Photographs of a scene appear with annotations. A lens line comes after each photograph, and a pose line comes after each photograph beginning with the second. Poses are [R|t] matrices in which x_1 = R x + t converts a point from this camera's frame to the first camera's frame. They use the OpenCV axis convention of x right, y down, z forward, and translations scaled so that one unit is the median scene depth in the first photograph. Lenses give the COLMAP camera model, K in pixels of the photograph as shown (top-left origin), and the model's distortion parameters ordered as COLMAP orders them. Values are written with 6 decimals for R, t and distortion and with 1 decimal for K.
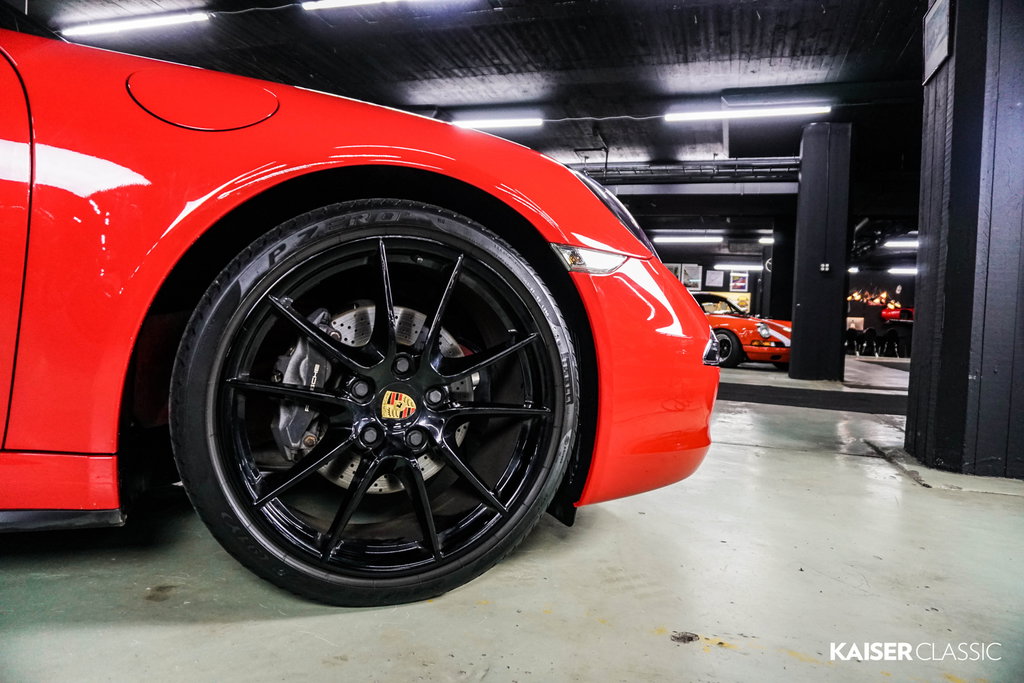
lens RADIAL K [[683.1, 0, 512.7], [0, 683.1, 333.7], [0, 0, 1]] dist [-0.050659, 0.031930]
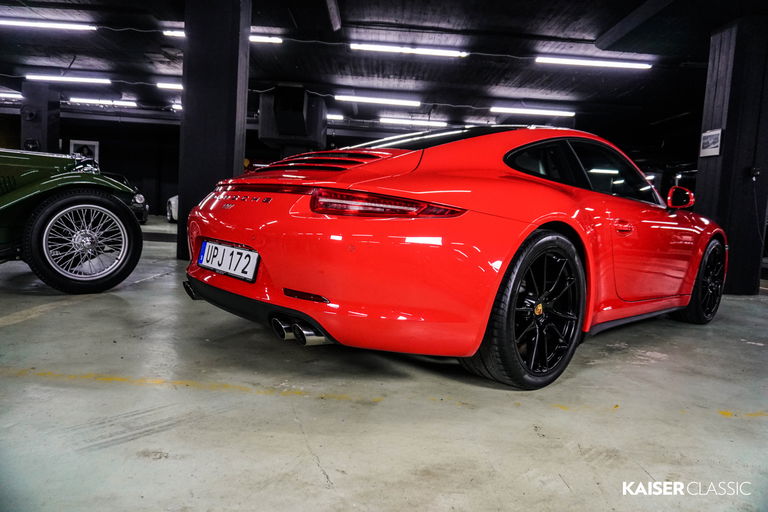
lens RADIAL K [[511.3, 0, 383.7], [0, 511.3, 252.5], [0, 0, 1]] dist [-0.049941, 0.033990]
pose [[0.948498, -0.017387, 0.316304, -0.596528], [-0.010814, 0.996134, 0.087183, -0.067431], [-0.316597, -0.086114, 0.944643, -0.273531]]
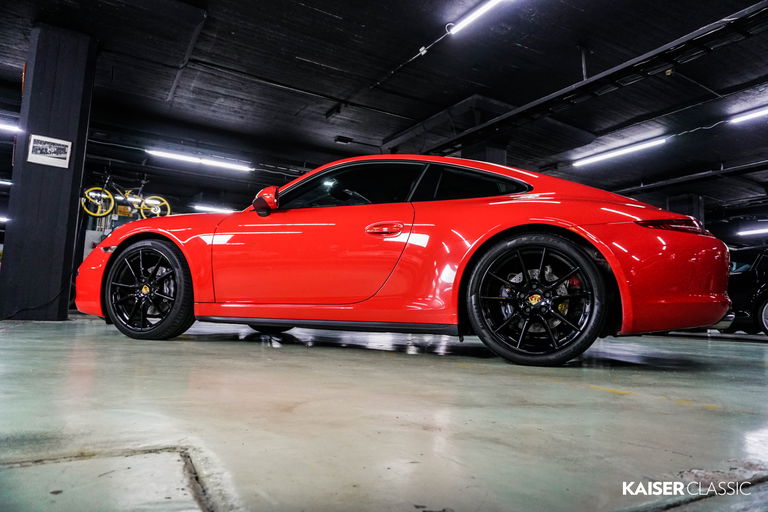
lens RADIAL K [[511.3, 0, 383.7], [0, 511.3, 252.5], [0, 0, 1]] dist [-0.049941, 0.033990]
pose [[-0.737033, -0.006150, 0.675828, -0.682667], [-0.076448, 0.994300, -0.074323, -0.009905], [-0.671519, -0.106444, -0.733302, 0.649632]]
